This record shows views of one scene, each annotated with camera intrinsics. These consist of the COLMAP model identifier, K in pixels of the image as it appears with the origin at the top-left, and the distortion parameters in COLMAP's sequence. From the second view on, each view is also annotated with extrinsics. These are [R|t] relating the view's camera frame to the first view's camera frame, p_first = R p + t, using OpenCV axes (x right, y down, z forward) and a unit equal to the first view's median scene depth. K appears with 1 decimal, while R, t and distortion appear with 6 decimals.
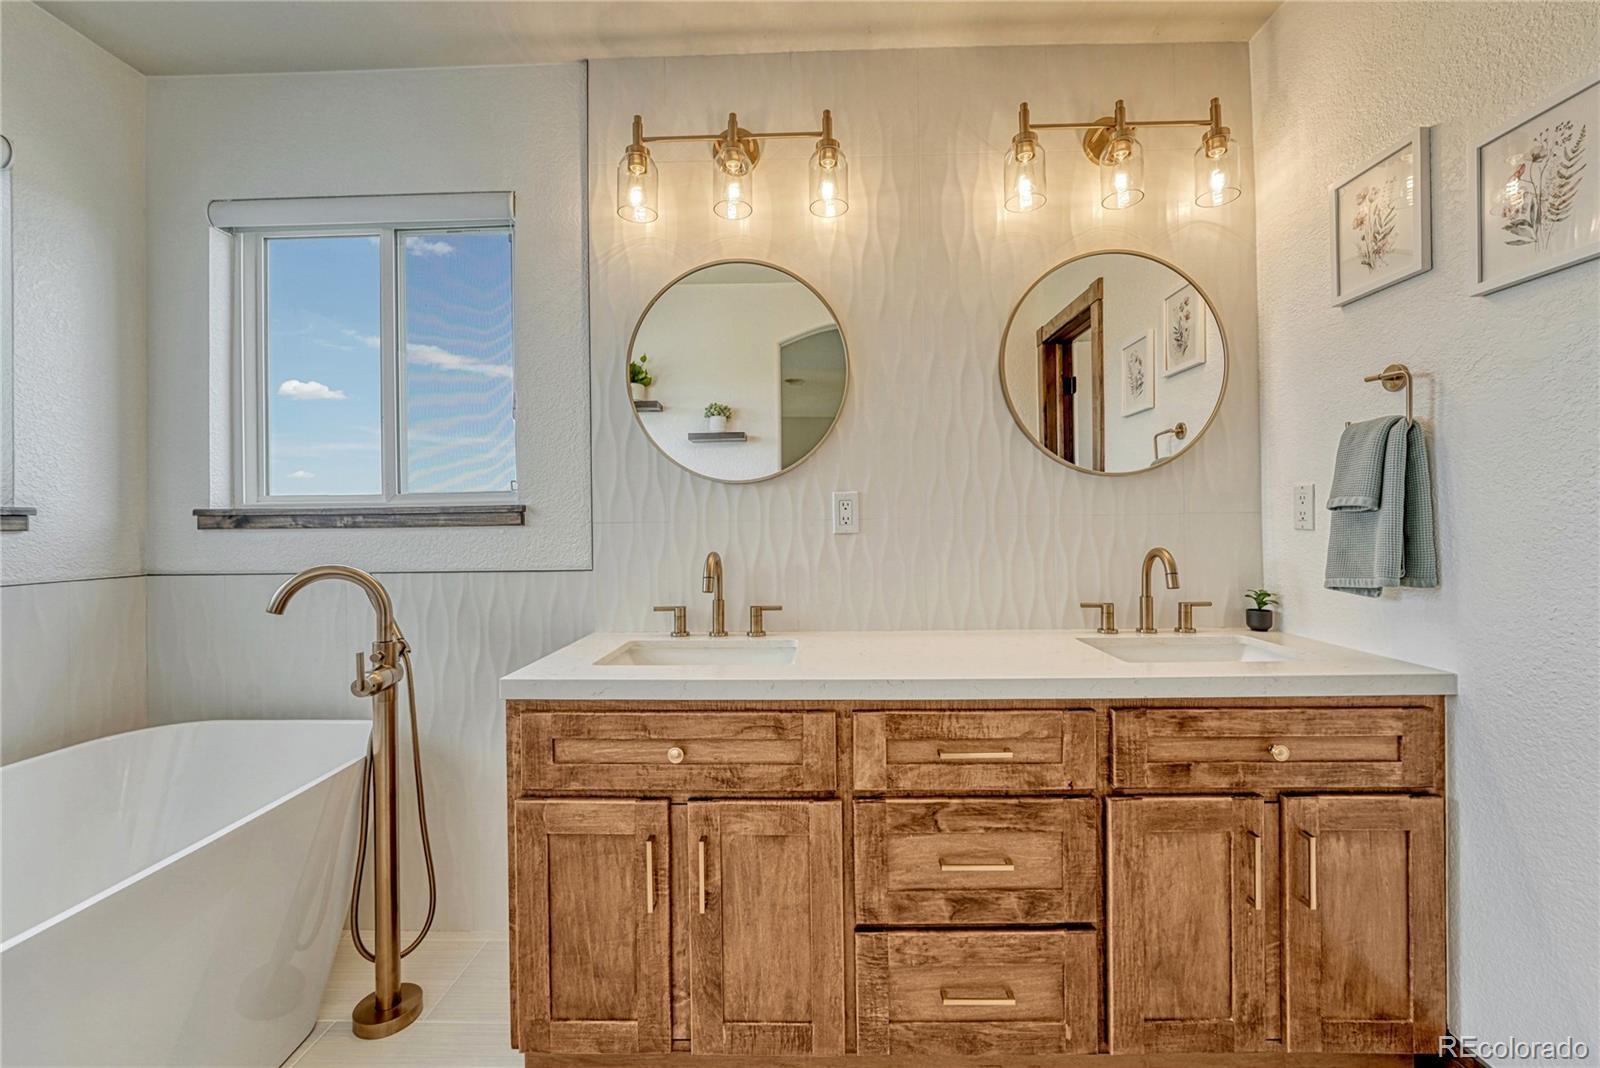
lens RADIAL K [[682.2, 0, 802.6], [0, 682.2, 527.9], [0, 0, 1]] dist [-0.005435, 0.000035]
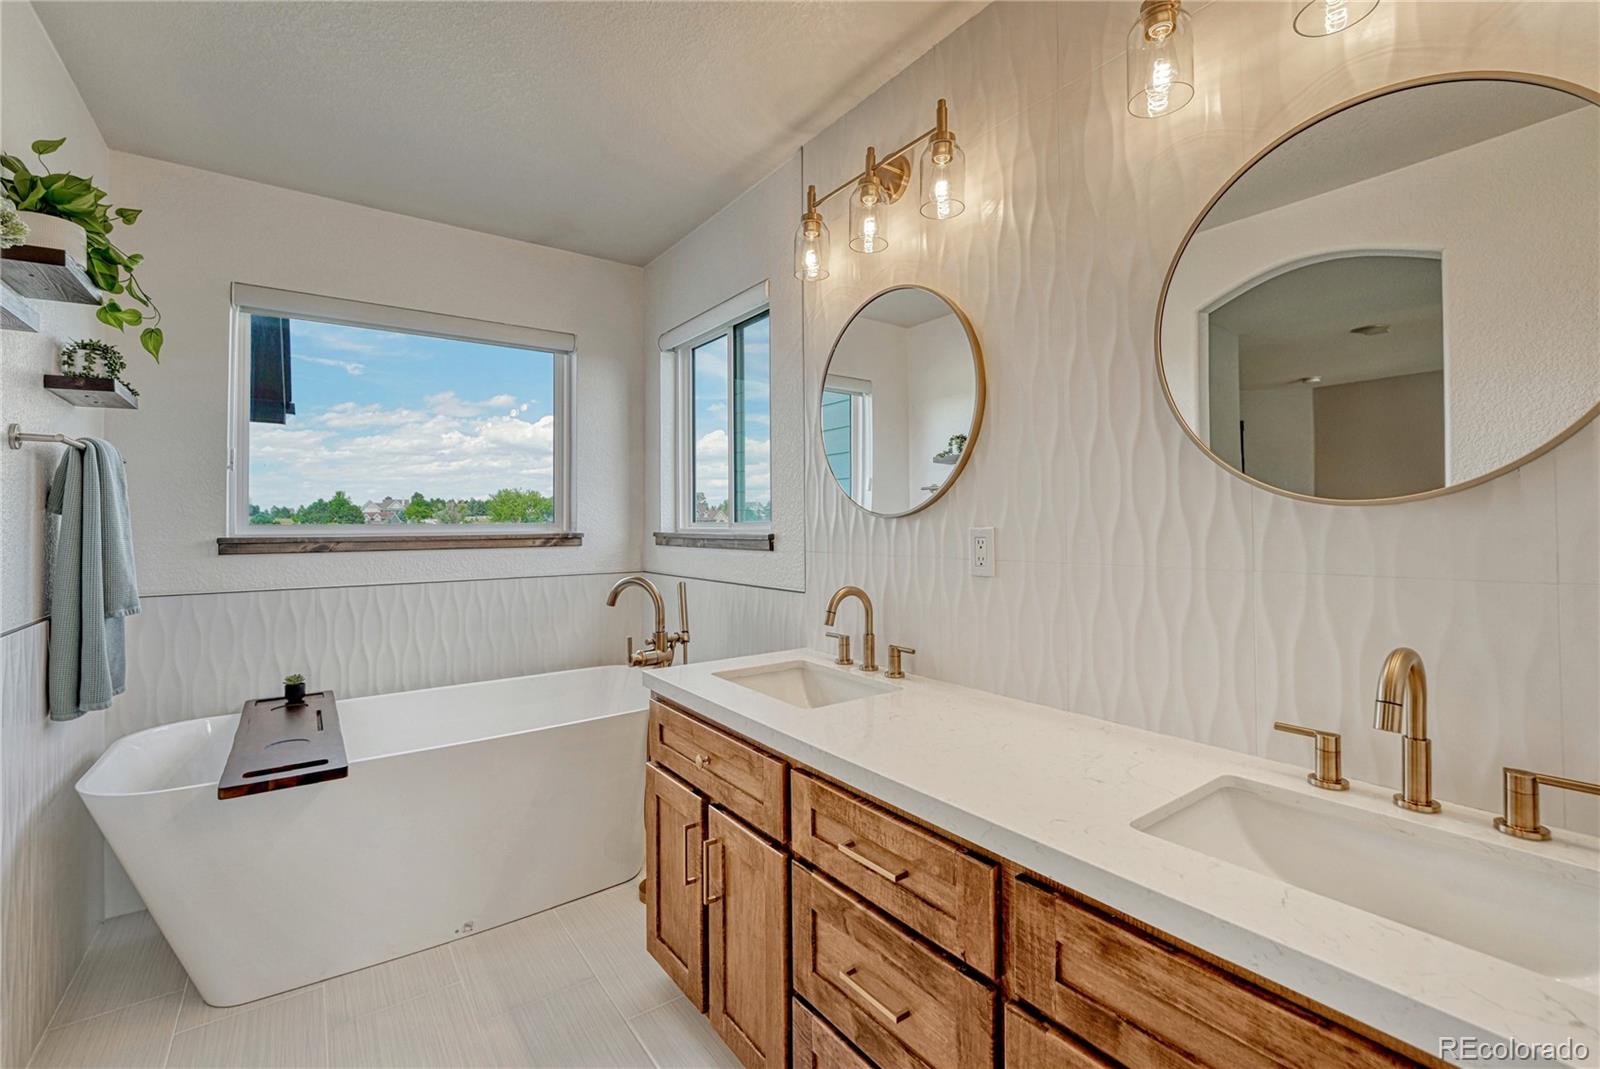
lens RADIAL K [[687.5, 0, 761.3], [0, 687.5, 519.9], [0, 0, 1]] dist [-0.002633, -0.000424]
pose [[0.588621, 0.001959, -0.808407, 0.850859], [-0.002857, 0.999996, 0.000342, -0.088438], [0.808404, 0.002108, 0.588624, 0.385927]]
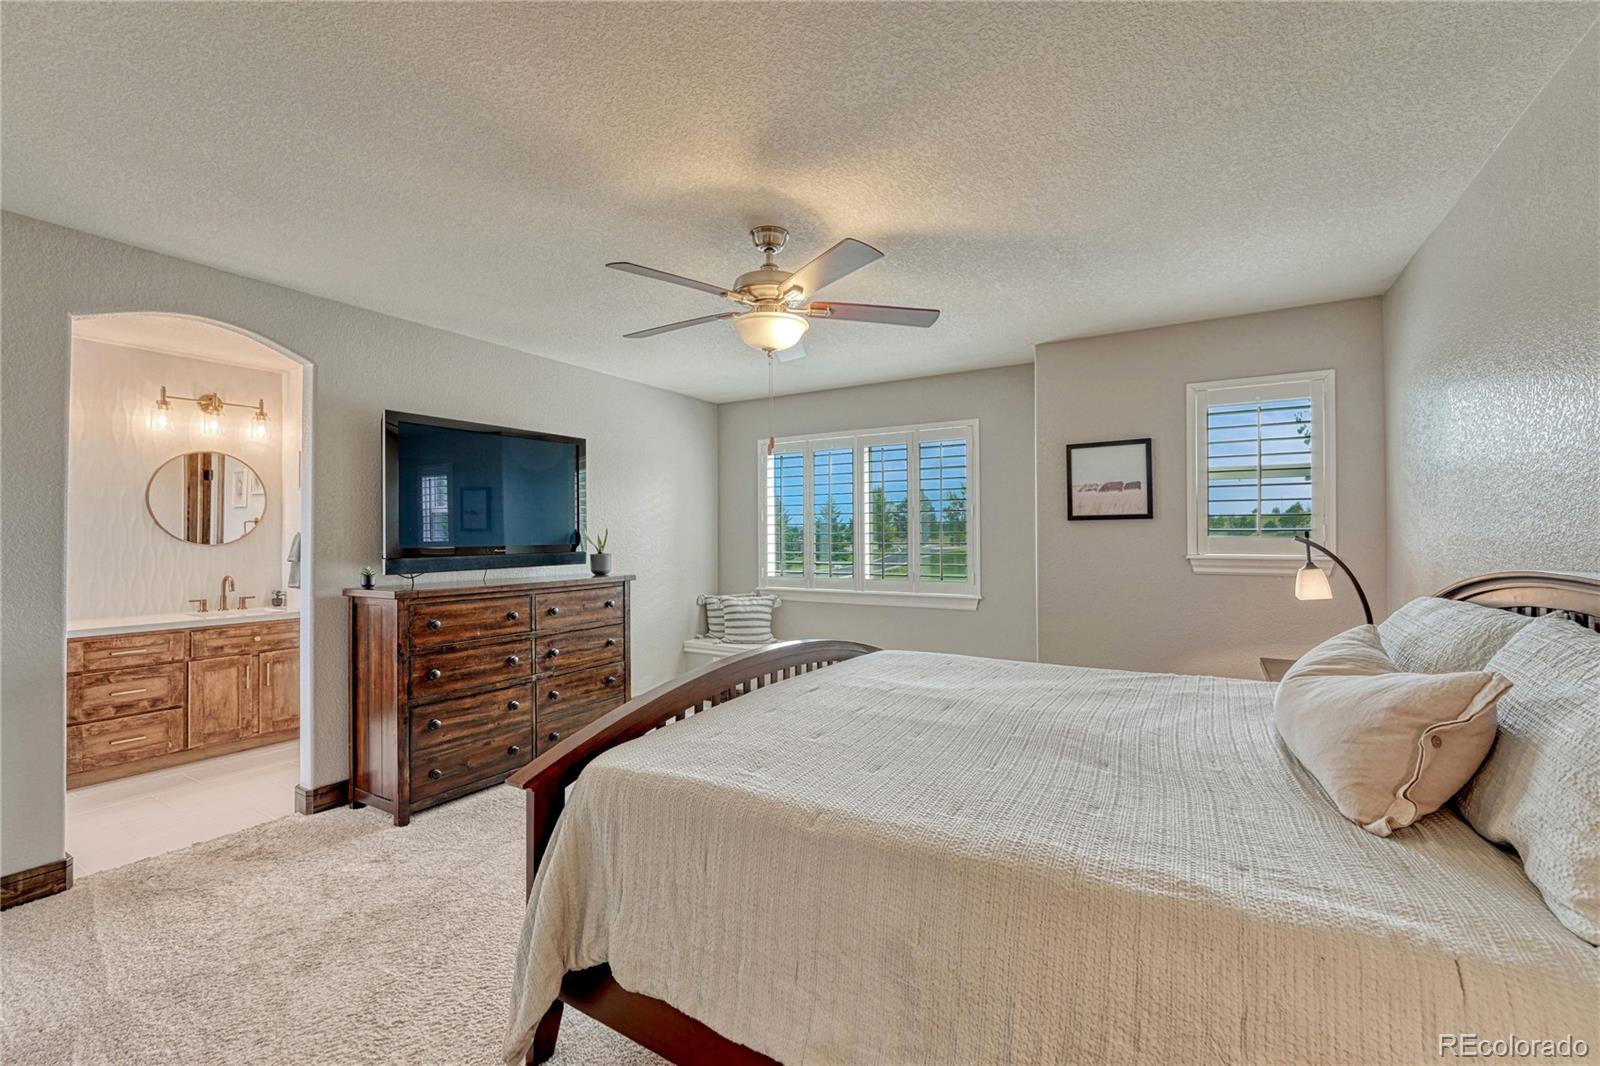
lens RADIAL K [[664.4, 0, 800.0], [0, 664.4, 533.0], [0, 0, 1]] dist [-0.010843, 0.000029]
pose [[0.496193, 0.023167, 0.867903, -0.716527], [-0.001287, 0.999662, -0.025949, -0.088676], [-0.868211, 0.011759, 0.496055, -2.686019]]
